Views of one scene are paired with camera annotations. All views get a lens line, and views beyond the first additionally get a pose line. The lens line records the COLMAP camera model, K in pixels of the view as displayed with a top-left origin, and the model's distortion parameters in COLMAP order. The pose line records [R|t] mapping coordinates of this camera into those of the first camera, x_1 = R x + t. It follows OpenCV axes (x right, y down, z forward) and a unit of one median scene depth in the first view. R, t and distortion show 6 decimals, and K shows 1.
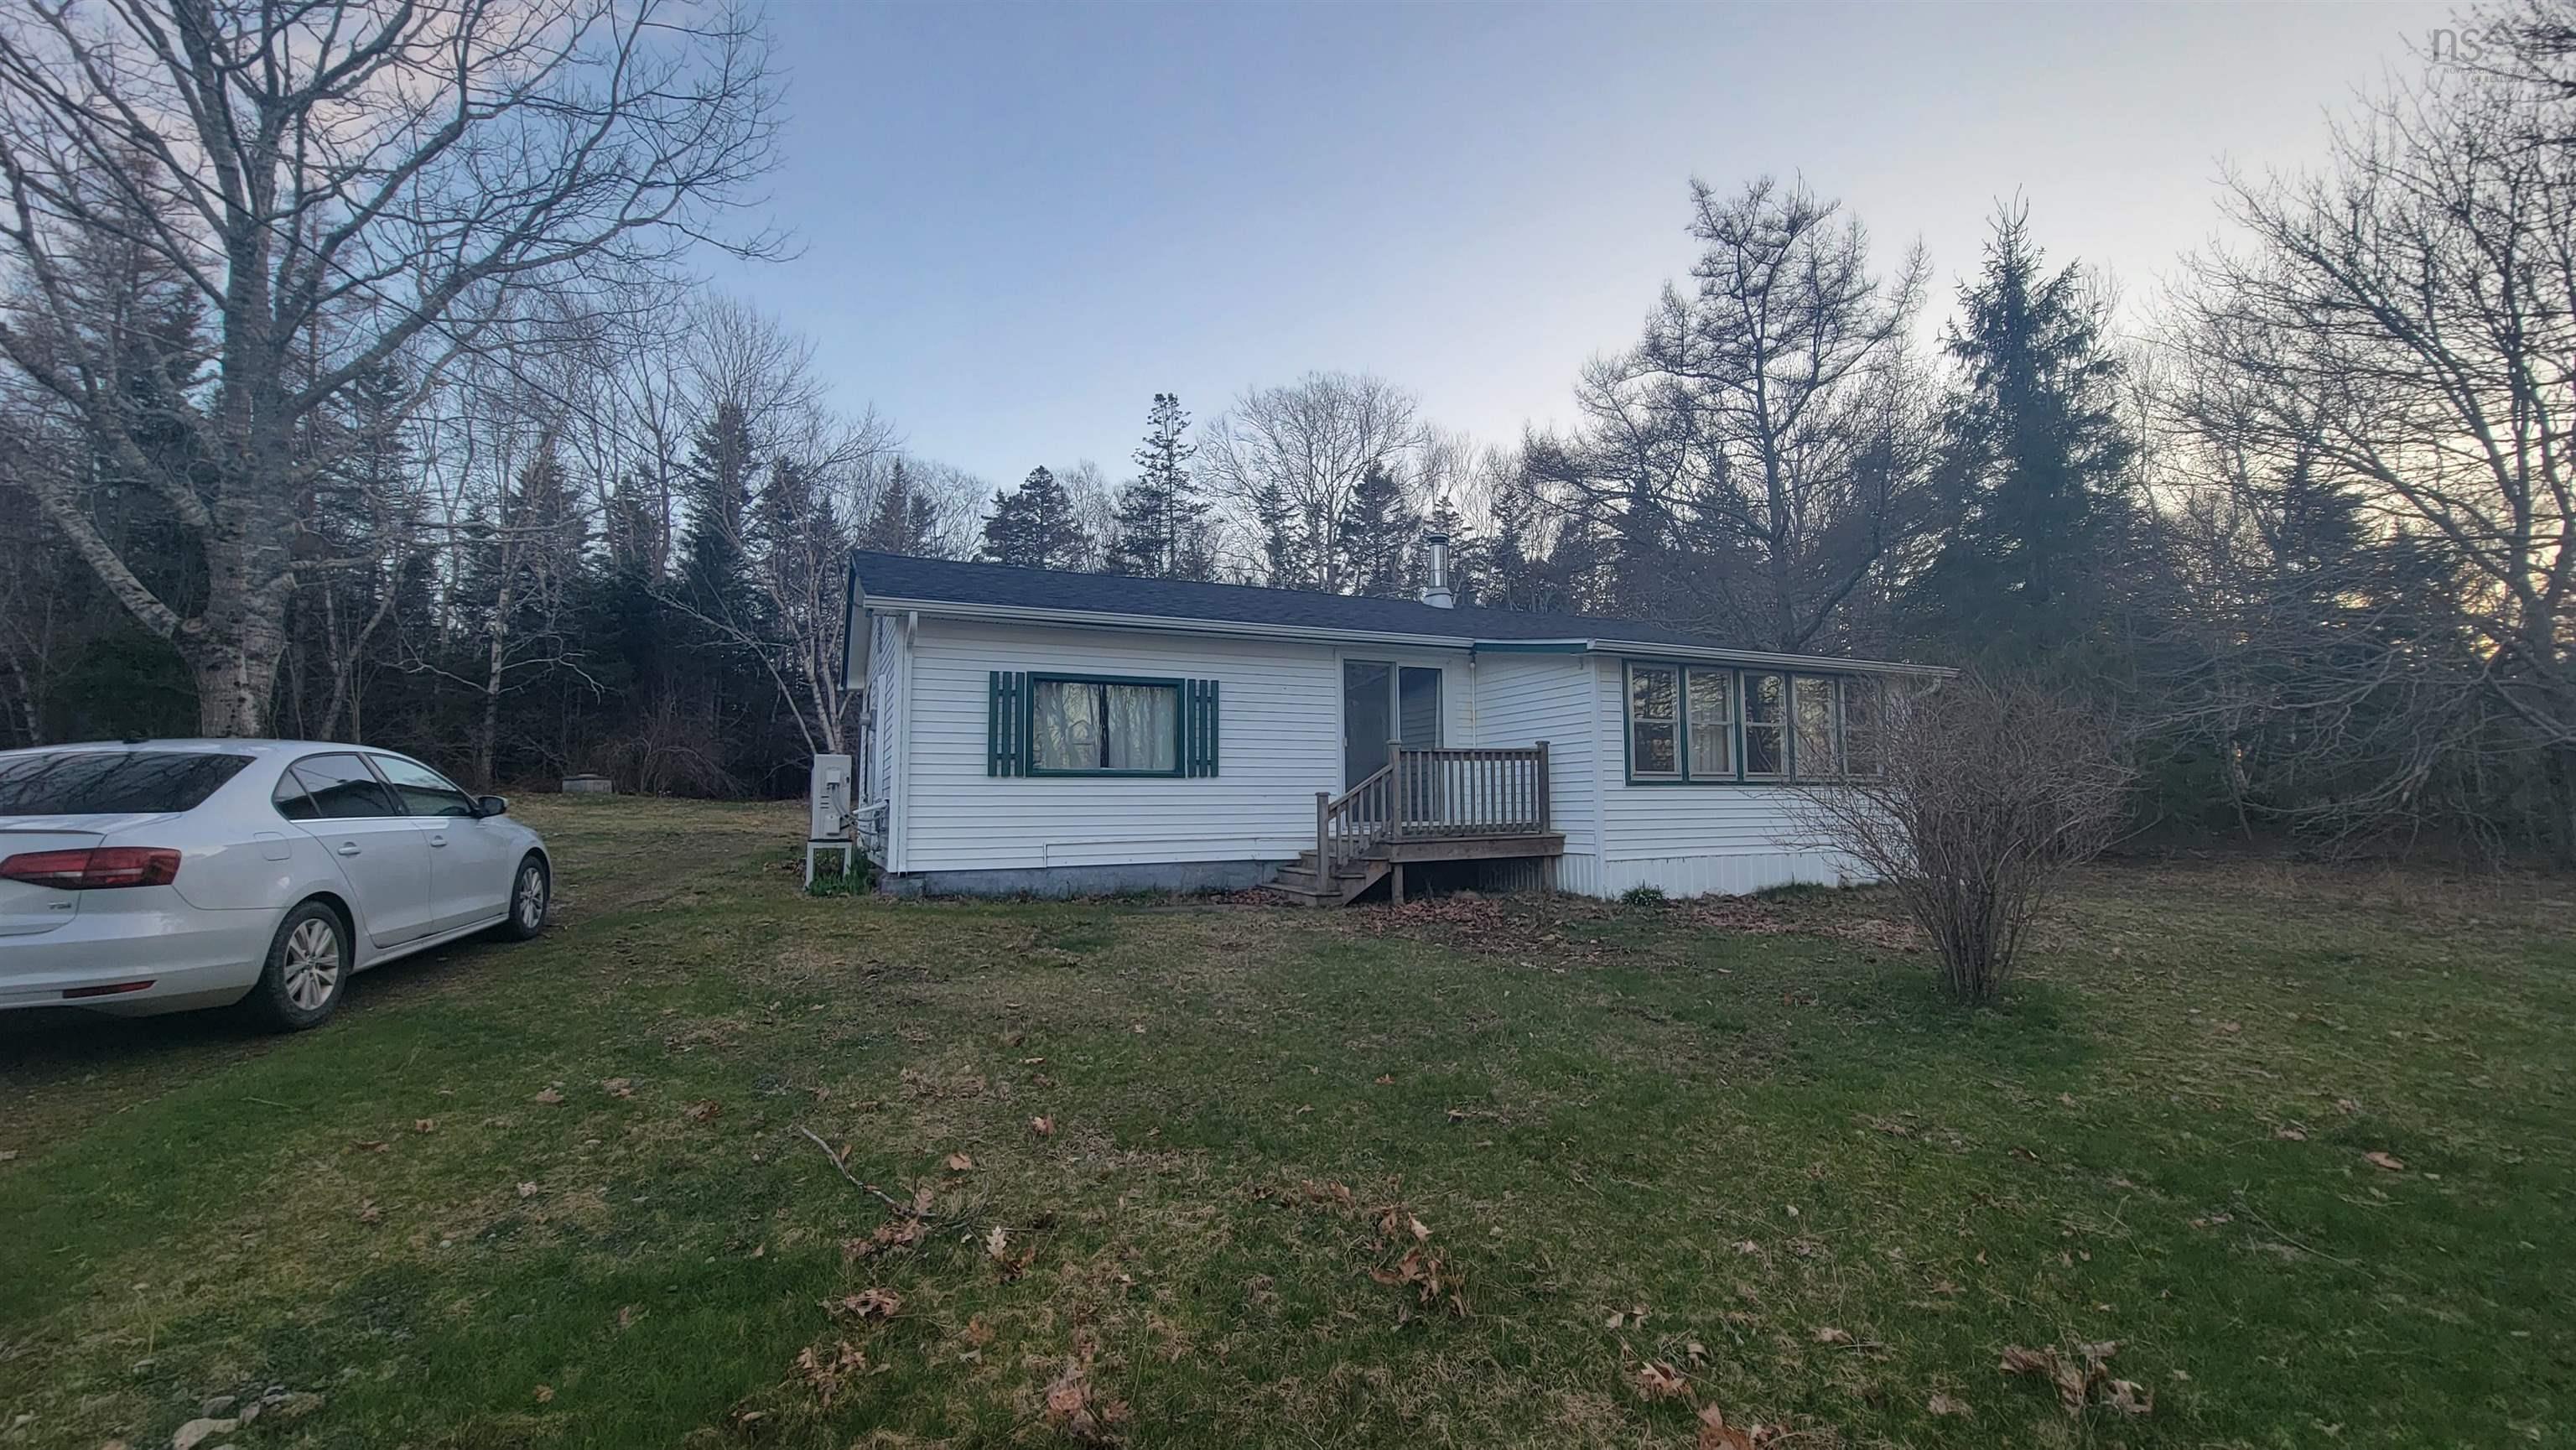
lens RADIAL K [[1051.5, 0, 1288.0], [0, 1051.5, 725.0], [0, 0, 1]] dist [0.001577, 0.000255]
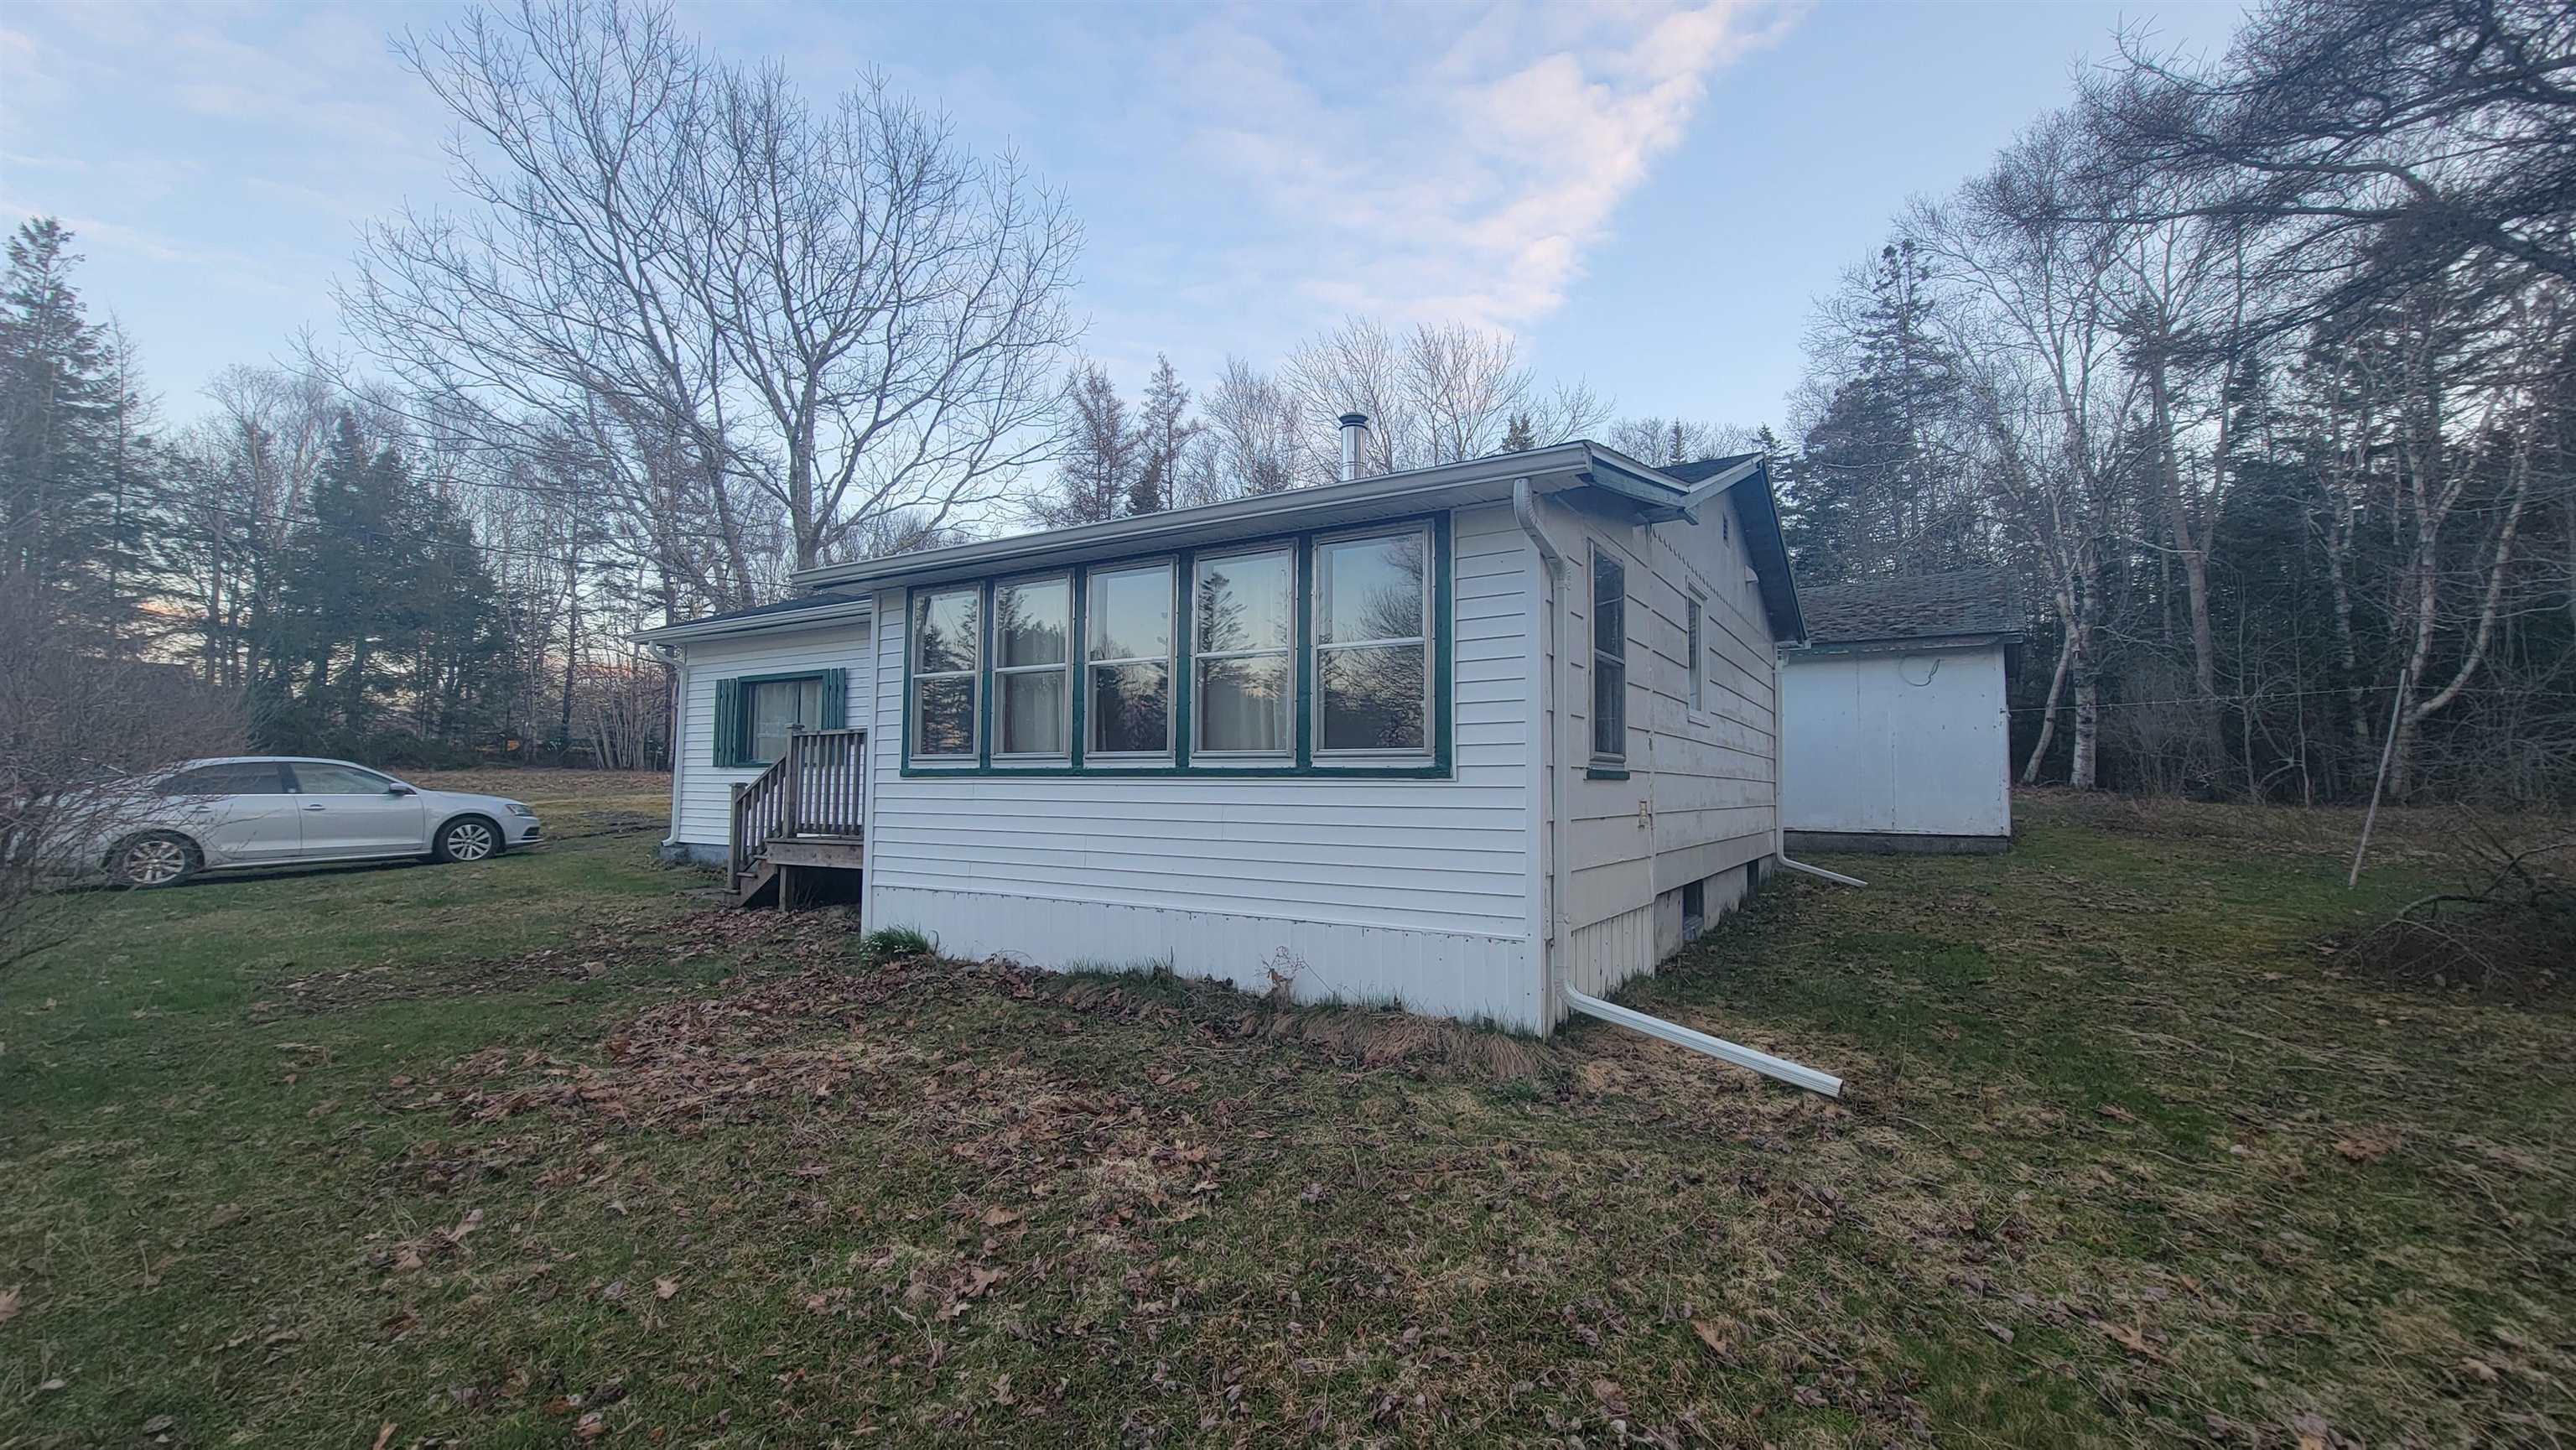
lens RADIAL K [[1051.5, 0, 1288.0], [0, 1051.5, 725.0], [0, 0, 1]] dist [0.001577, 0.000255]
pose [[0.532203, -0.037844, -0.845770, 0.997916], [0.052128, 0.998570, -0.011879, 0.044618], [0.845010, -0.037766, 0.533415, 0.835160]]
